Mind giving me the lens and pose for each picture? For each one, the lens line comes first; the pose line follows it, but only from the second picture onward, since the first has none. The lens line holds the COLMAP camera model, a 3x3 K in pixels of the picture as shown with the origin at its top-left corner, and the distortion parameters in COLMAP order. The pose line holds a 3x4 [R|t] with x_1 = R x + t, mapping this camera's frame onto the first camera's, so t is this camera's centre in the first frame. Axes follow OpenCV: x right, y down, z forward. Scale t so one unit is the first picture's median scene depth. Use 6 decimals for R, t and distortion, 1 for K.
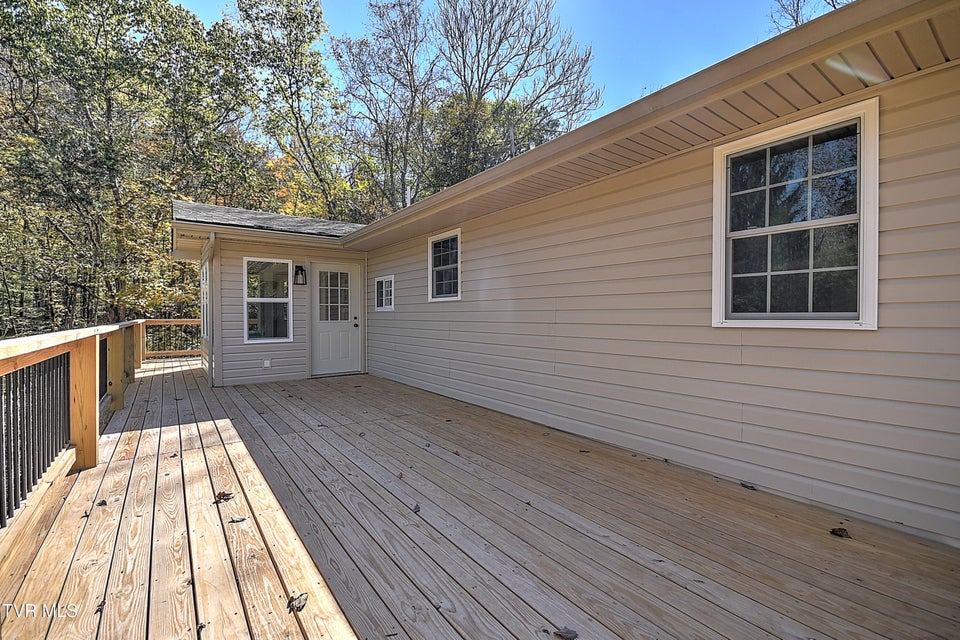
lens RADIAL K [[421.6, 0, 477.4], [0, 421.6, 319.5], [0, 0, 1]] dist [0.011362, -0.004024]
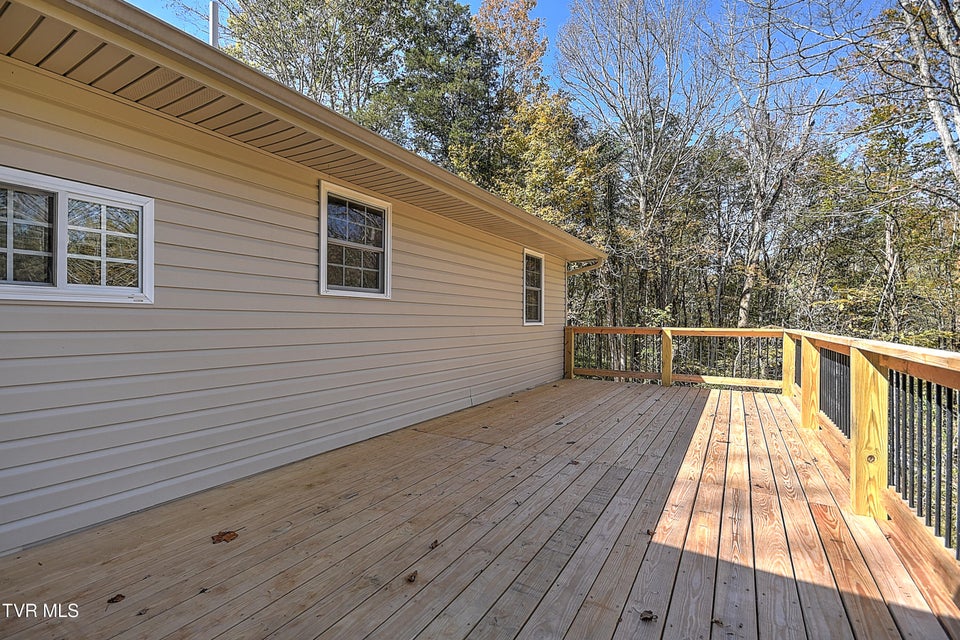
lens RADIAL K [[431.9, 0, 476.7], [0, 431.9, 319.6], [0, 0, 1]] dist [0.019953, -0.000081]
pose [[-0.385737, -0.000456, 0.922609, -1.127157], [0.000415, 1.000000, 0.000668, -0.014374], [-0.922609, 0.000641, -0.385737, 1.604284]]
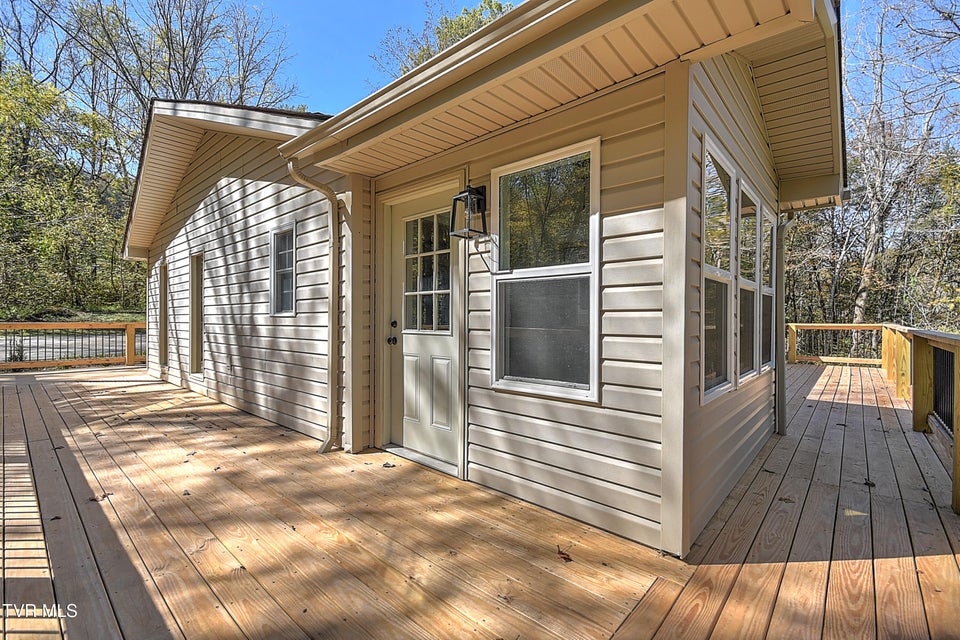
lens RADIAL K [[421.6, 0, 475.6], [0, 421.6, 320.0], [0, 0, 1]] dist [0.011362, -0.004024]
pose [[-0.202838, -0.001321, 0.979211, -1.958302], [0.008100, 0.999963, 0.003027, -0.025602], [-0.979179, 0.008546, -0.202820, 2.660371]]
